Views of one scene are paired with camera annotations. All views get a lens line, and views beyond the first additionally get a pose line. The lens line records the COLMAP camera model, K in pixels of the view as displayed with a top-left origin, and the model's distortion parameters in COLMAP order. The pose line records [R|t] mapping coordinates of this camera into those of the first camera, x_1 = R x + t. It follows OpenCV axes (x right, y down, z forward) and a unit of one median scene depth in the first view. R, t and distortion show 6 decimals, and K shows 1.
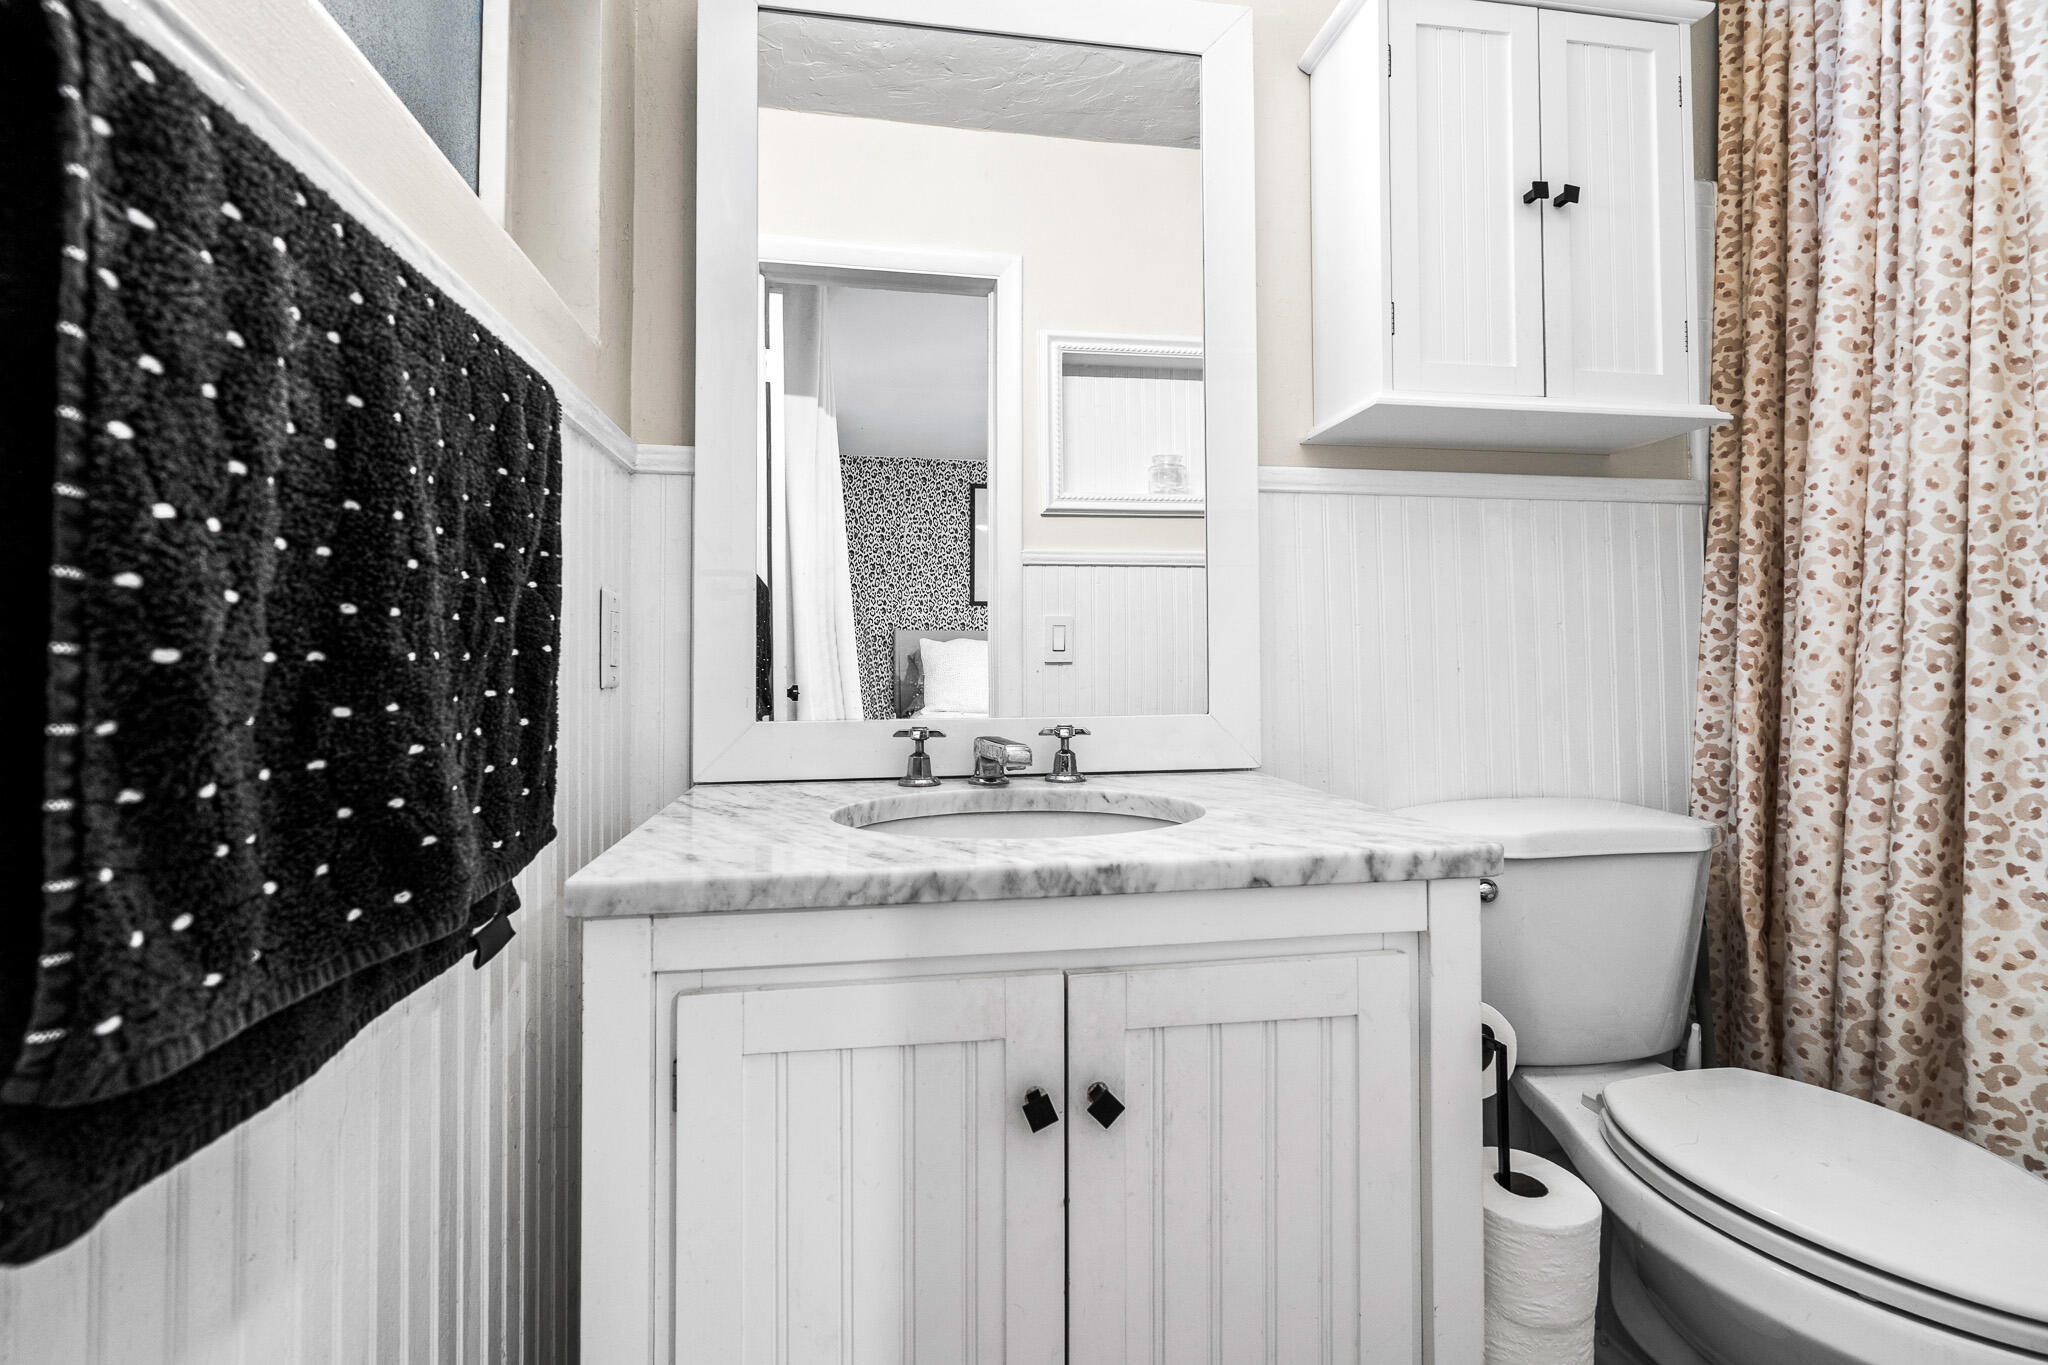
lens RADIAL K [[947.3, 0, 1021.7], [0, 947.3, 667.4], [0, 0, 1]] dist [-0.007733, 0.001803]
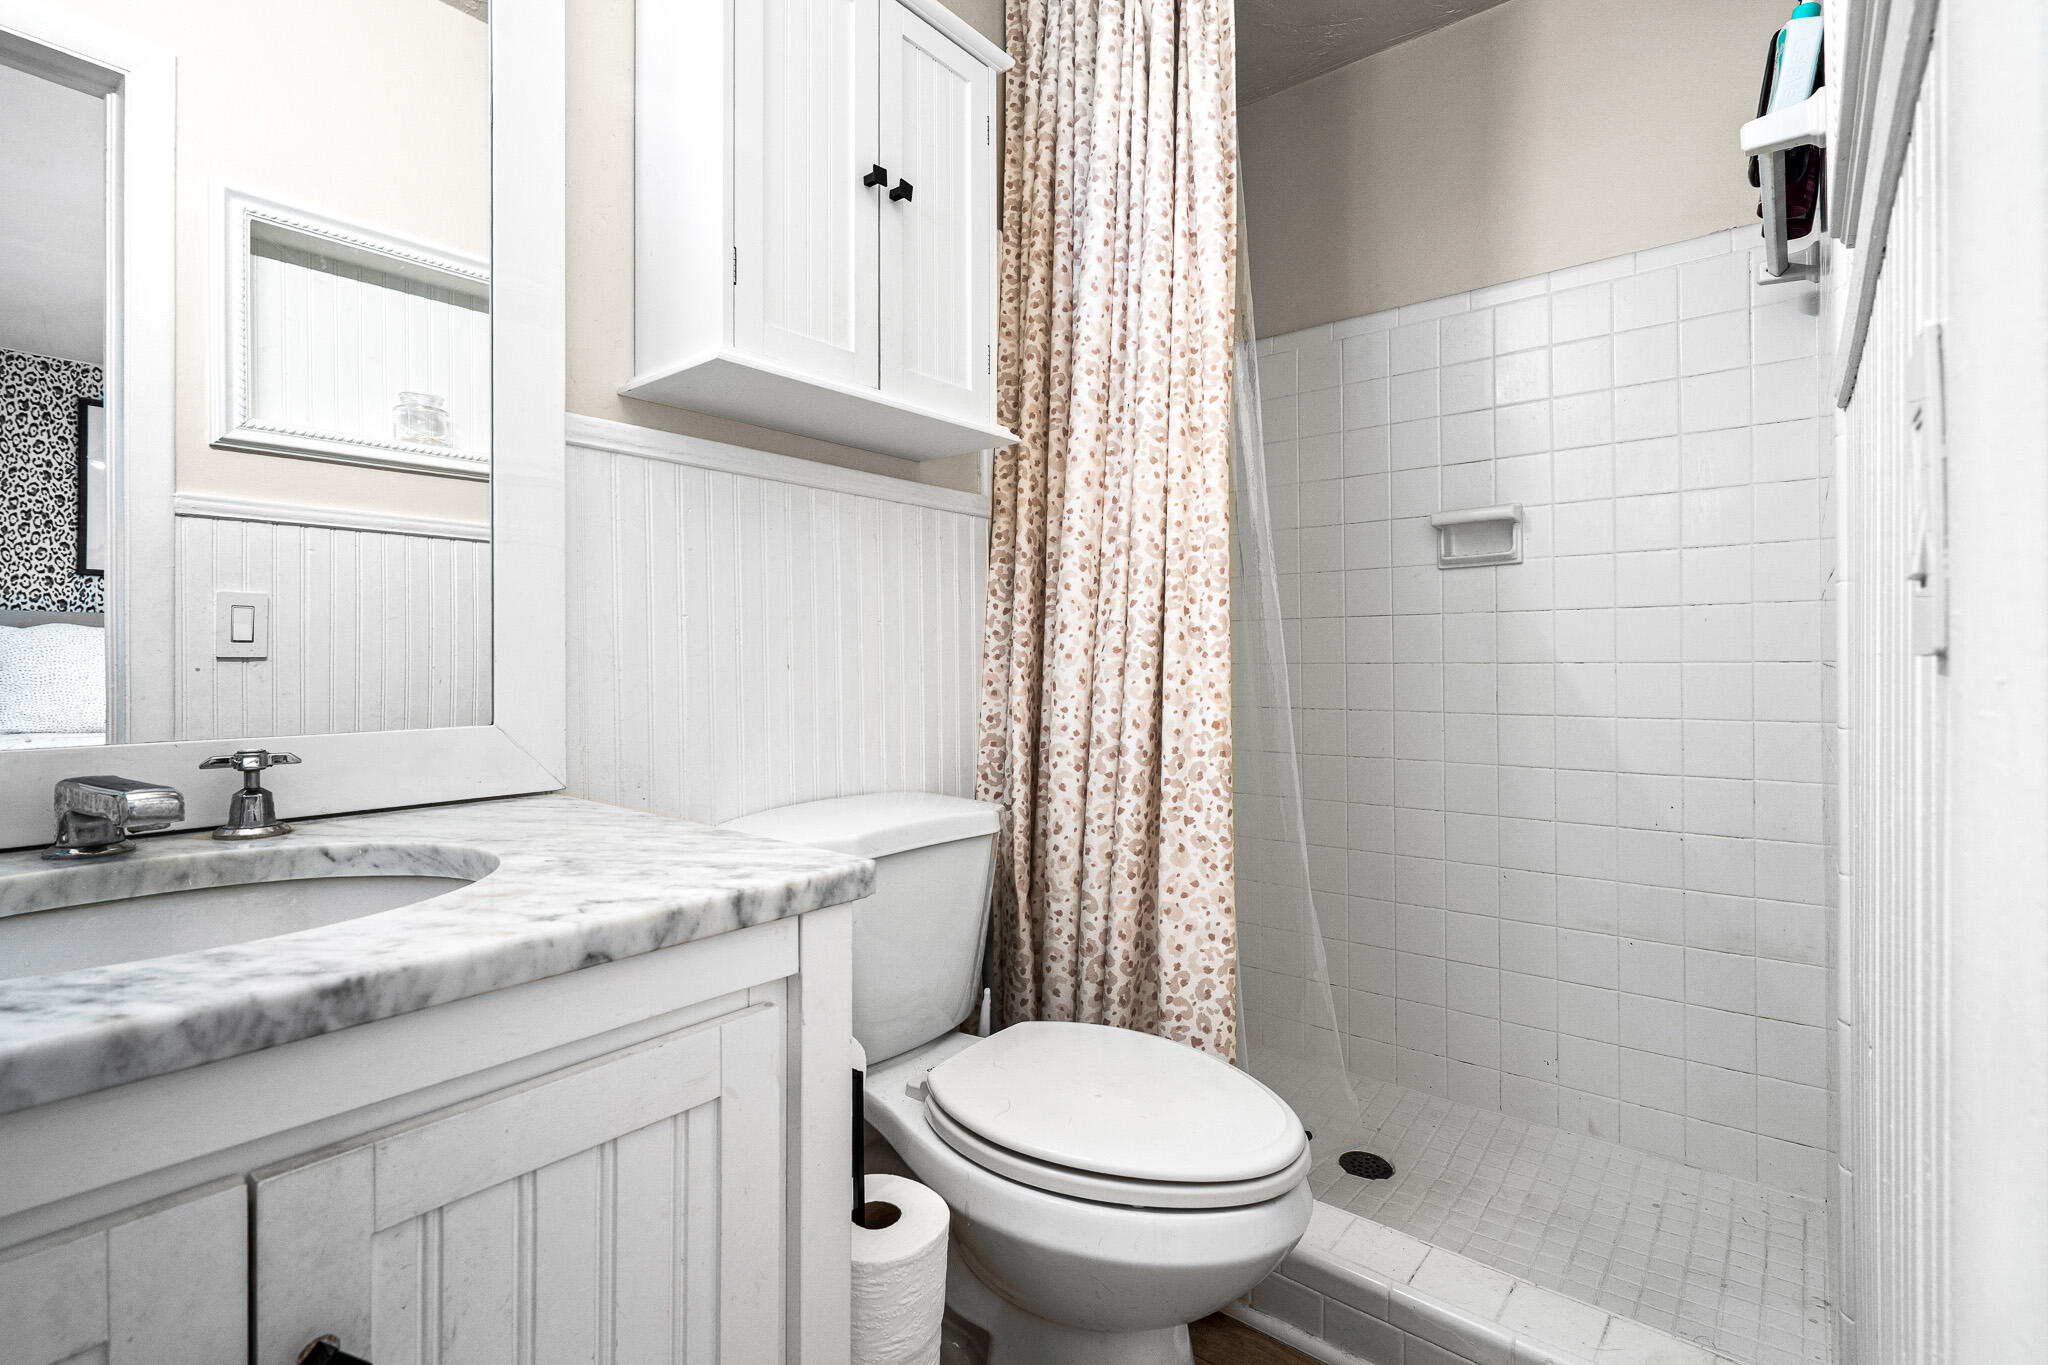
lens RADIAL K [[947.3, 0, 1021.4], [0, 947.3, 663.3], [0, 0, 1]] dist [-0.007733, 0.001803]
pose [[0.746014, 0.003054, 0.665923, 0.008277], [-0.000480, 0.999992, -0.004048, 0.002769], [-0.665930, 0.002700, 0.746009, 0.160445]]
